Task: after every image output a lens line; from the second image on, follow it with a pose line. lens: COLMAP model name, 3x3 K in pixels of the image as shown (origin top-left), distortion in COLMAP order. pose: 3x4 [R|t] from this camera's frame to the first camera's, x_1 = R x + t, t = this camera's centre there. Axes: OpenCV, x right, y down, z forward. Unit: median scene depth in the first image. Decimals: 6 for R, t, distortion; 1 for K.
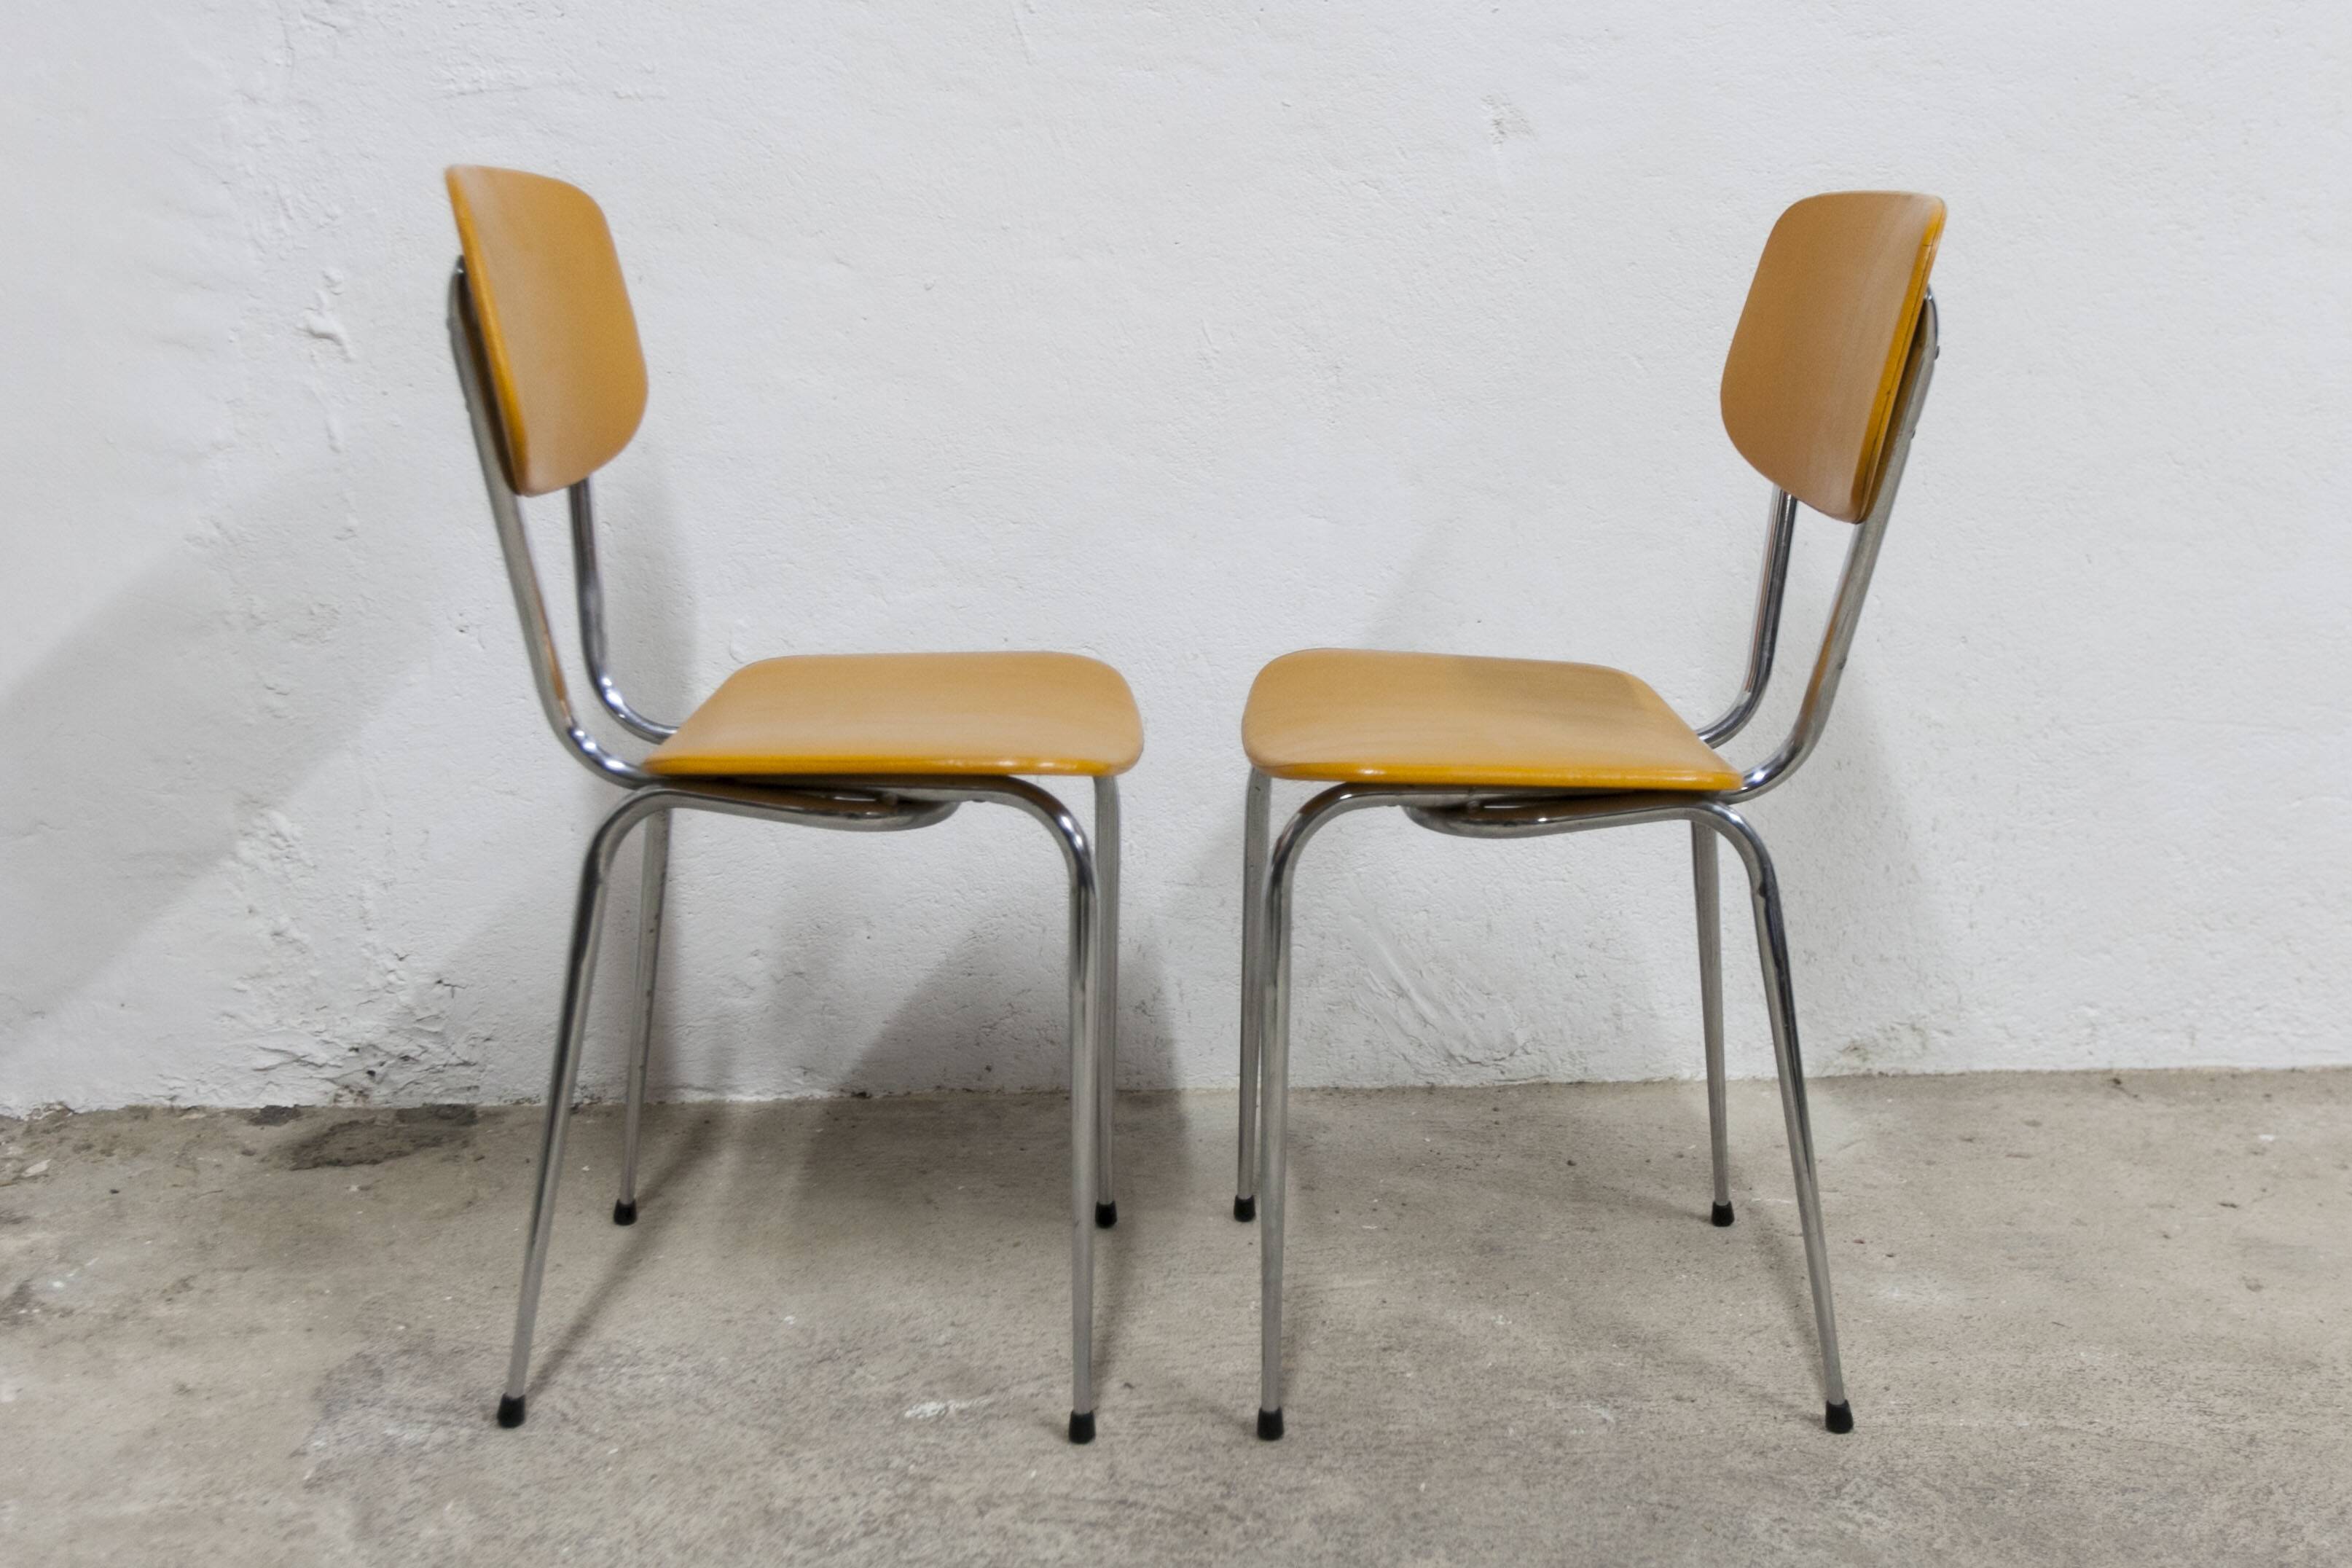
lens RADIAL K [[2225.7, 0, 1226.1], [0, 2225.7, 791.2], [0, 0, 1]] dist [0.002155, 0.000000]
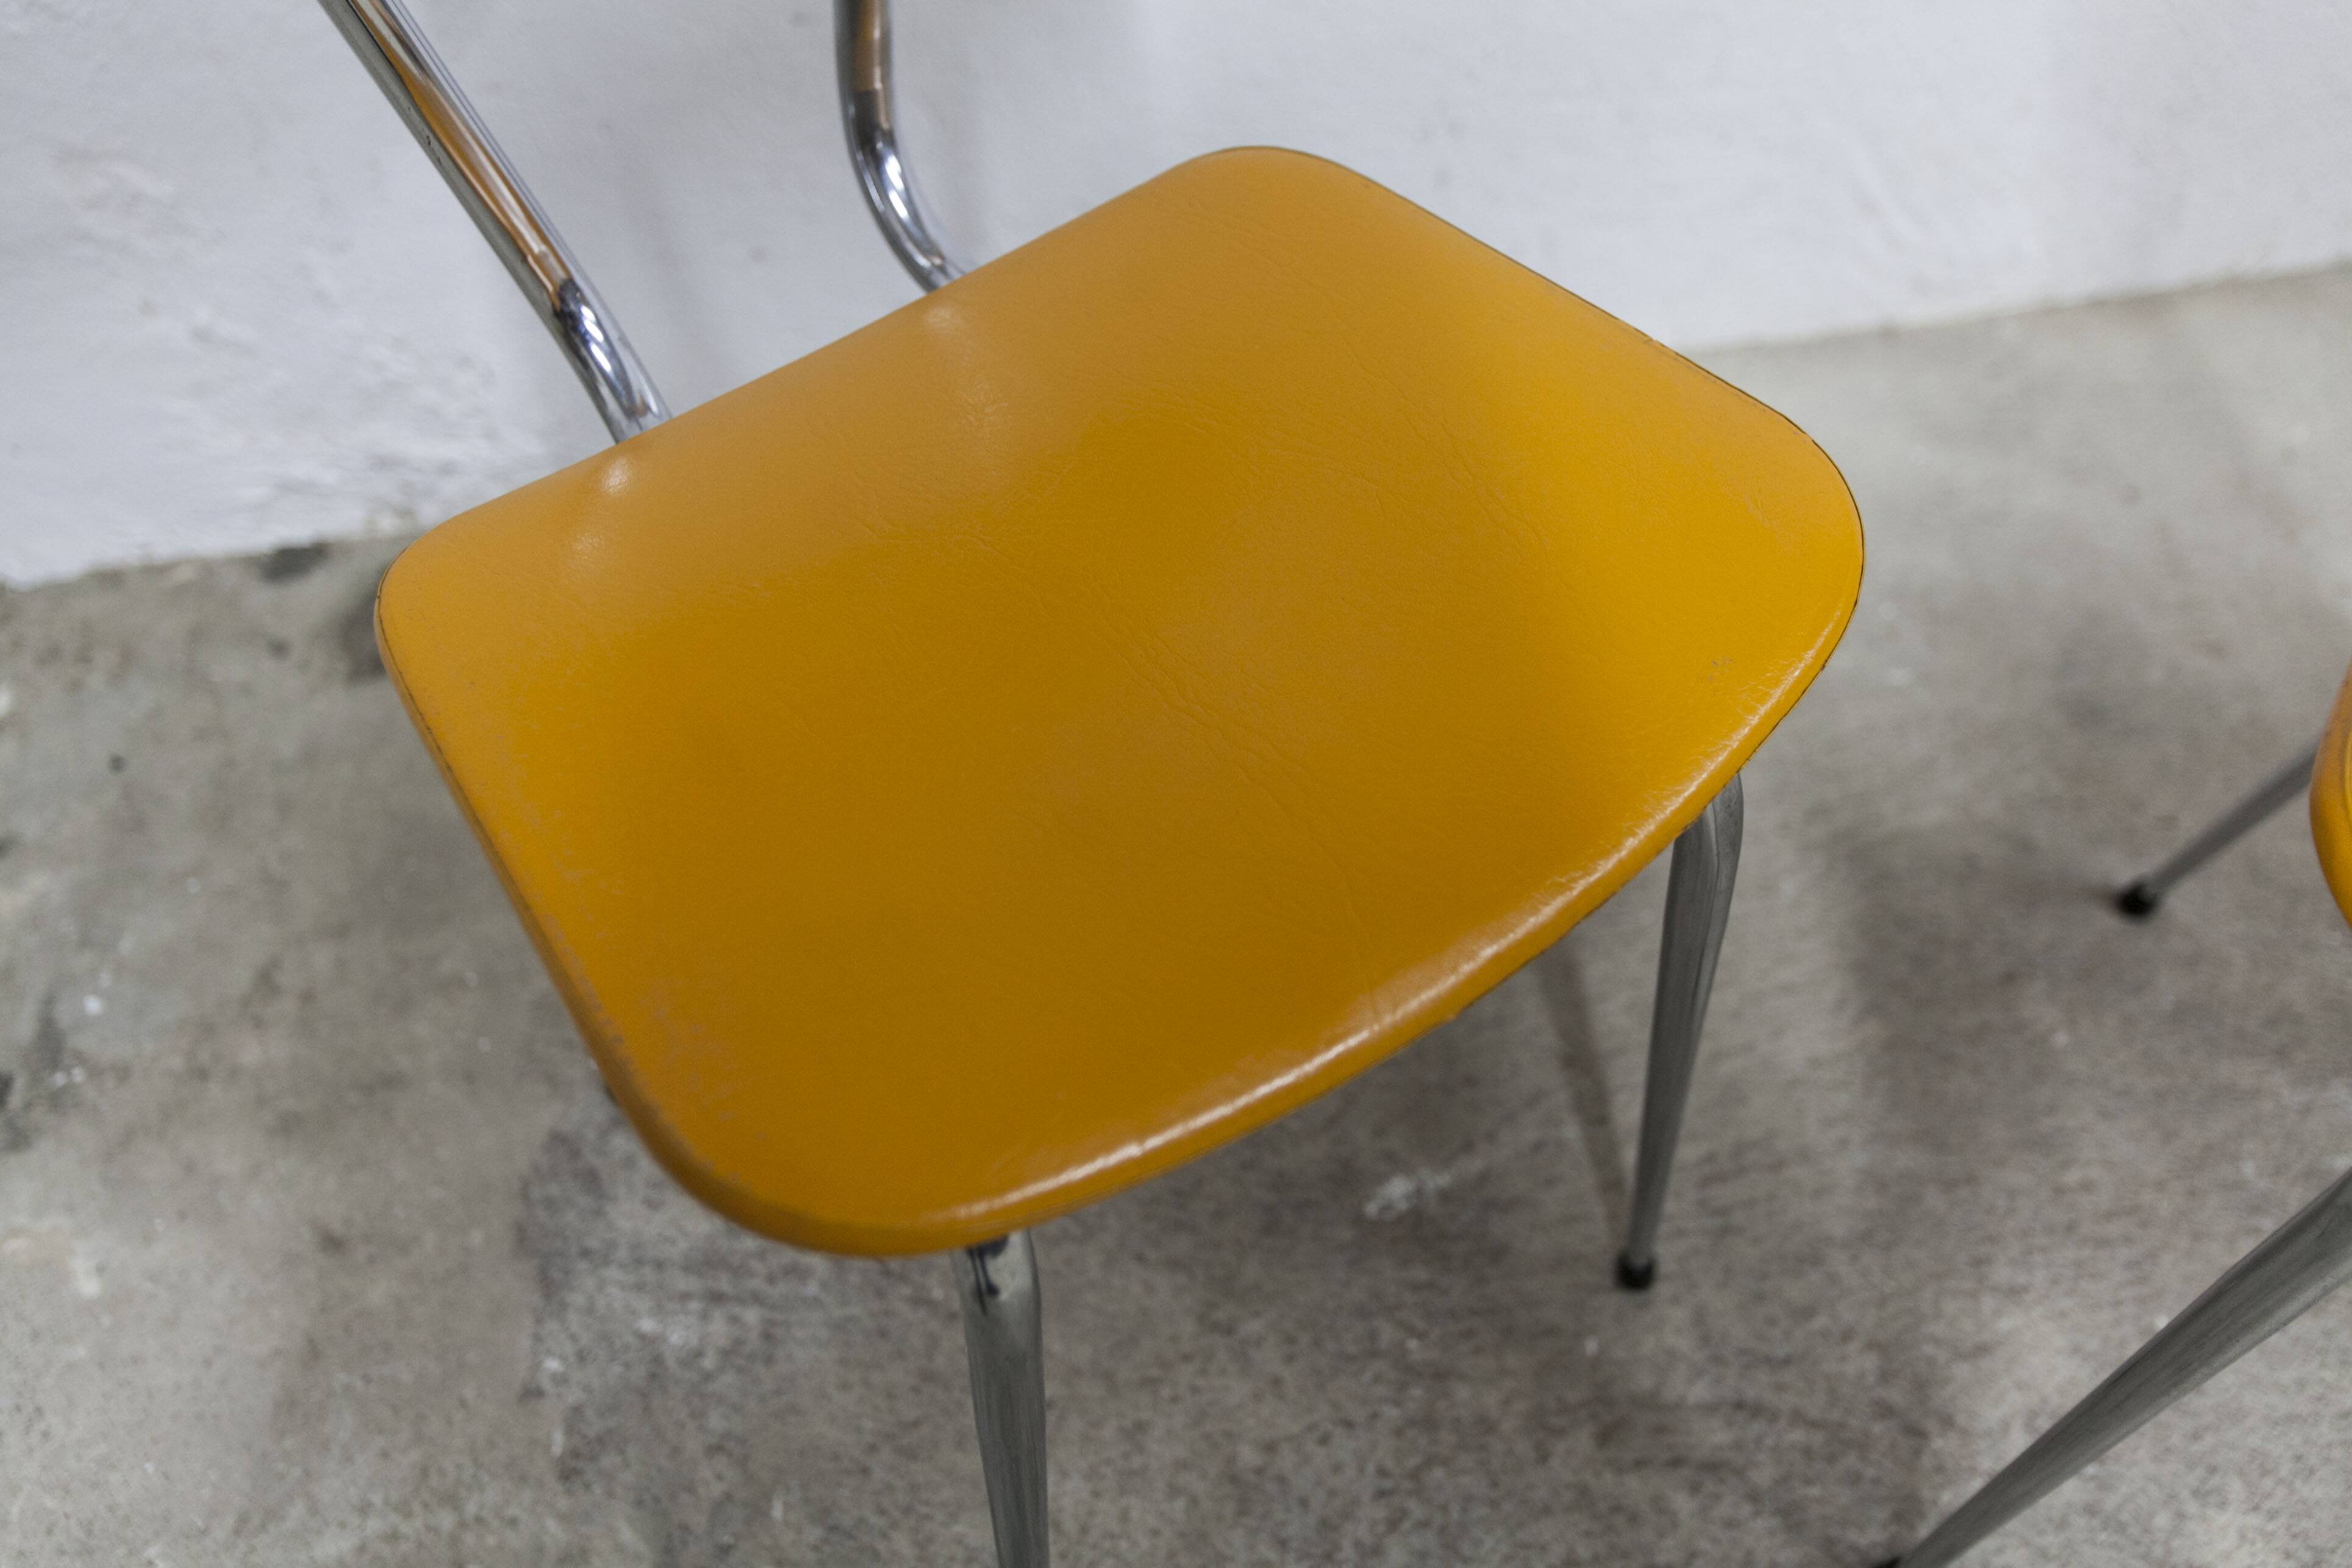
lens RADIAL K [[1976.3, 0, 1212.8], [0, 1976.3, 770.7], [0, 0, 1]] dist [-0.005022, 0.005083]
pose [[0.995975, -0.086102, -0.024887, -0.159838], [0.084202, 0.803766, 0.588957, -0.192032], [-0.030707, -0.588683, 0.807781, 0.567608]]
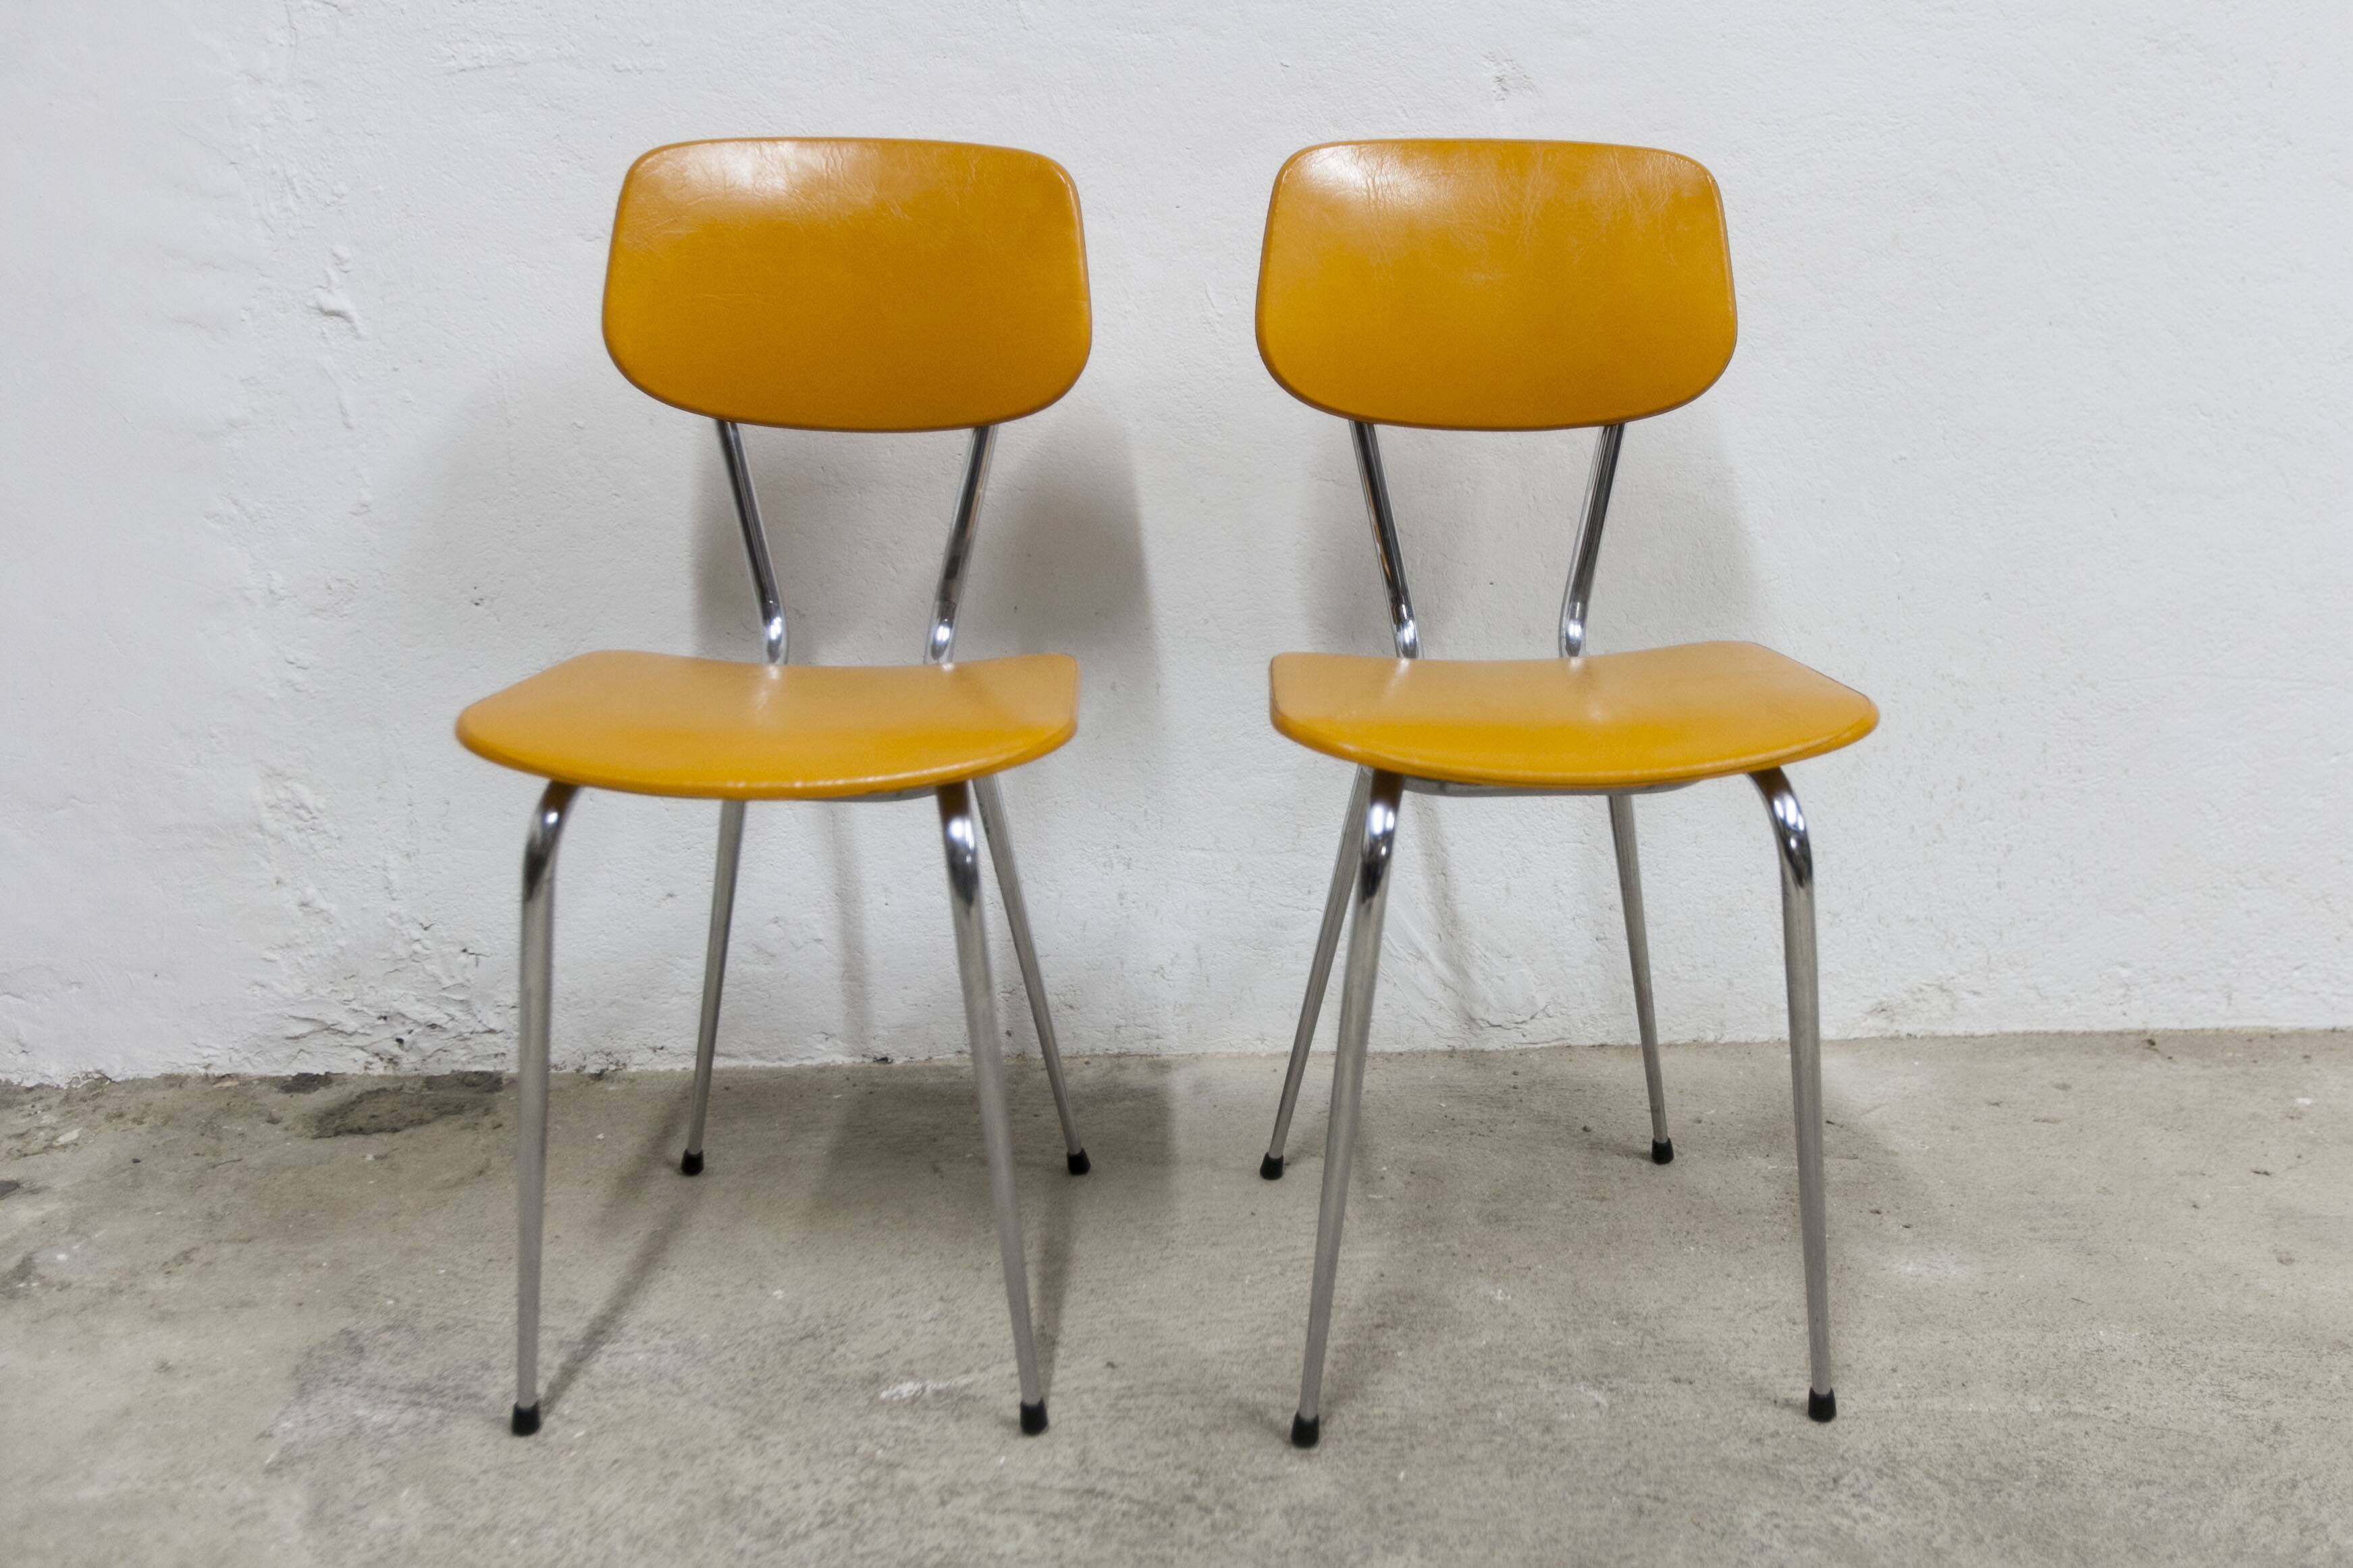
lens RADIAL K [[2083.6, 0, 1260.4], [0, 2083.6, 747.4], [0, 0, 1]] dist [0.011002, -0.016892]
pose [[0.999222, -0.008342, -0.038543, 0.059326], [0.008267, 0.999964, -0.002103, -0.002491], [0.038559, 0.001783, 0.999255, 0.084020]]
